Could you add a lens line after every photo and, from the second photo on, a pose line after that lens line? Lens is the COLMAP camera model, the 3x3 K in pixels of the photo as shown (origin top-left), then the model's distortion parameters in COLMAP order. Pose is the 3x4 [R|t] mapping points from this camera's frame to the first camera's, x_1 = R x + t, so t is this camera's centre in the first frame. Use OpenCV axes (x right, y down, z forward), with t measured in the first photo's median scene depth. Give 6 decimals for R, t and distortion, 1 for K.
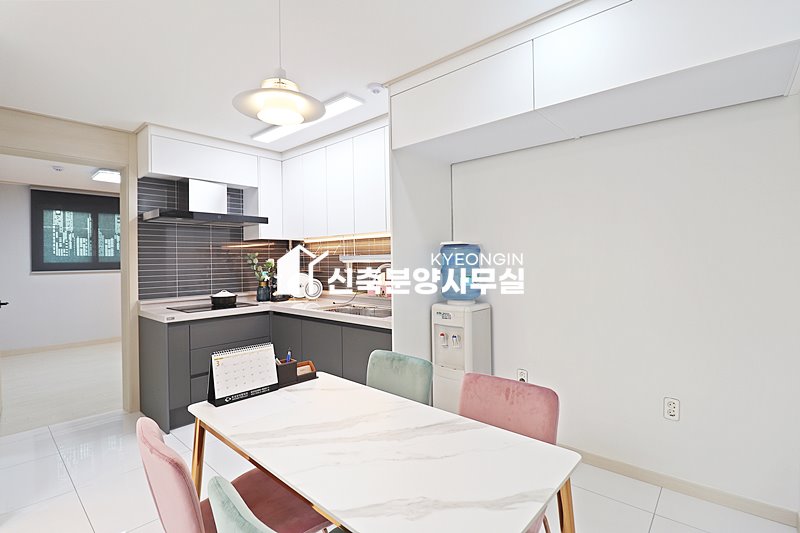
lens RADIAL K [[370.4, 0, 396.9], [0, 370.4, 257.8], [0, 0, 1]] dist [0.001820, -0.014794]
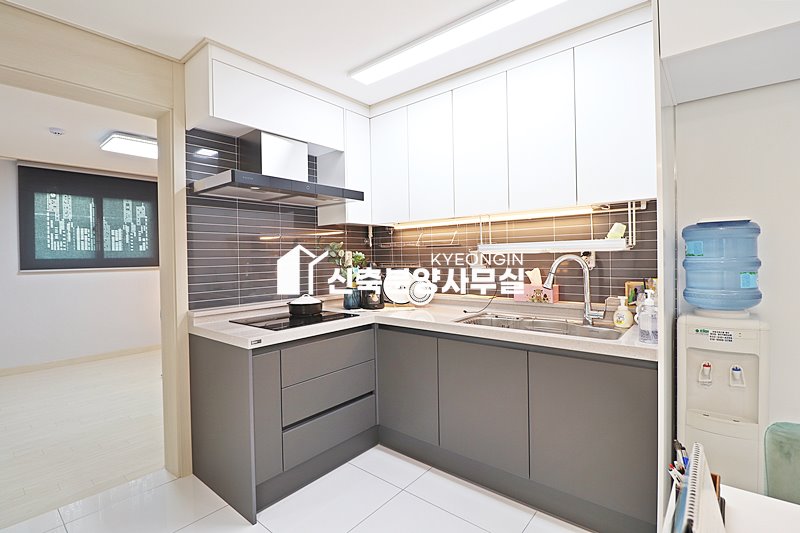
lens RADIAL K [[370.4, 0, 396.9], [0, 370.4, 257.8], [0, 0, 1]] dist [0.001820, -0.014794]
pose [[0.999696, -0.004468, 0.024267, -0.310720], [0.004307, 0.999968, 0.006670, 0.014331], [-0.024296, -0.006563, 0.999683, 0.291762]]
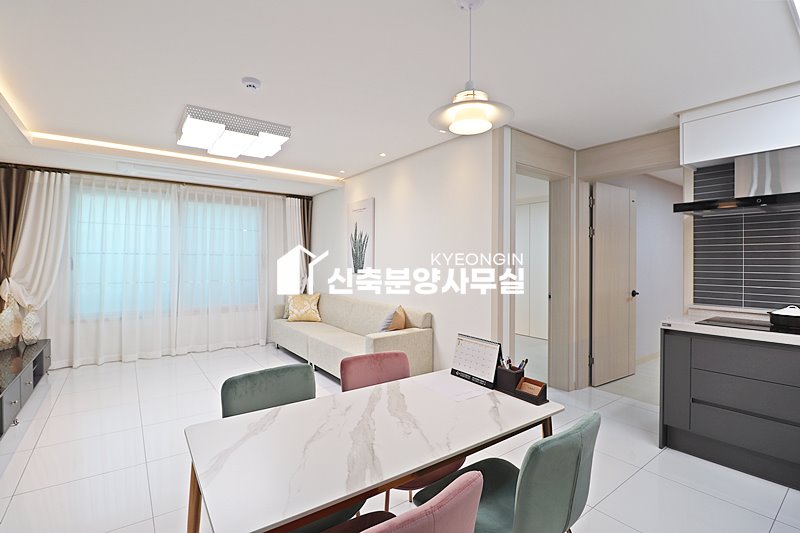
lens RADIAL K [[370.4, 0, 396.9], [0, 370.4, 257.8], [0, 0, 1]] dist [0.001820, -0.014794]
pose [[-0.205549, 0.006198, -0.978627, 0.327846], [-0.000500, 0.999979, 0.006439, -0.004457], [0.978647, 0.001813, -0.205542, 0.433917]]
